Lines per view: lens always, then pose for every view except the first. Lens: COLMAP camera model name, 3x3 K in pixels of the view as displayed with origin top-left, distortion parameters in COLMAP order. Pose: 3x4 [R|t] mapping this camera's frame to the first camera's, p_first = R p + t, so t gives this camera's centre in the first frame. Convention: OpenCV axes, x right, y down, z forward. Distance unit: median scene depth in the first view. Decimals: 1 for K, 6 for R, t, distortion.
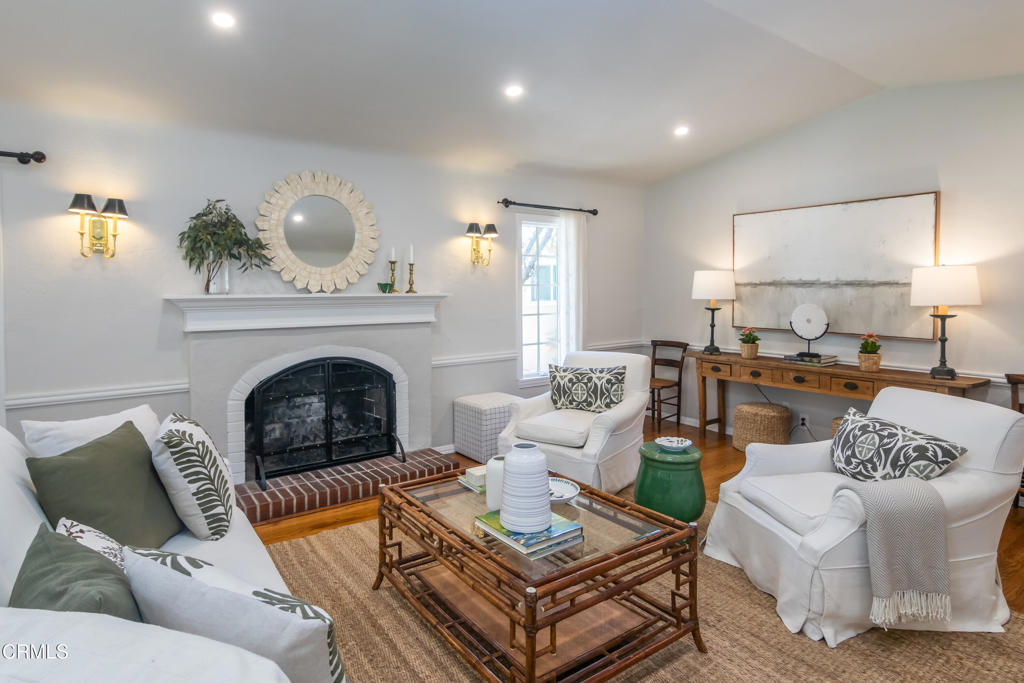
lens RADIAL K [[538.0, 0, 510.2], [0, 538.0, 292.6], [0, 0, 1]] dist [-0.002352, -0.000109]
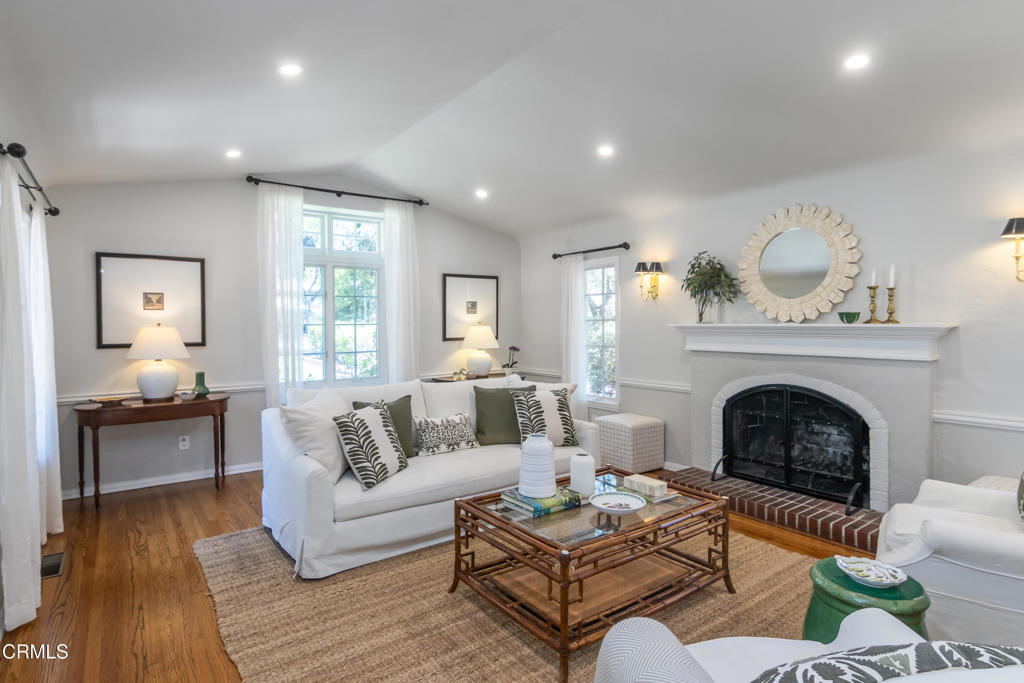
lens RADIAL K [[540.9, 0, 521.0], [0, 540.9, 321.8], [0, 0, 1]] dist [0.000037, 0.000701]
pose [[0.044934, 0.004259, -0.998981, 0.695362], [-0.000557, 0.999991, 0.004239, -0.005573], [0.998990, 0.000366, 0.044936, 0.445448]]
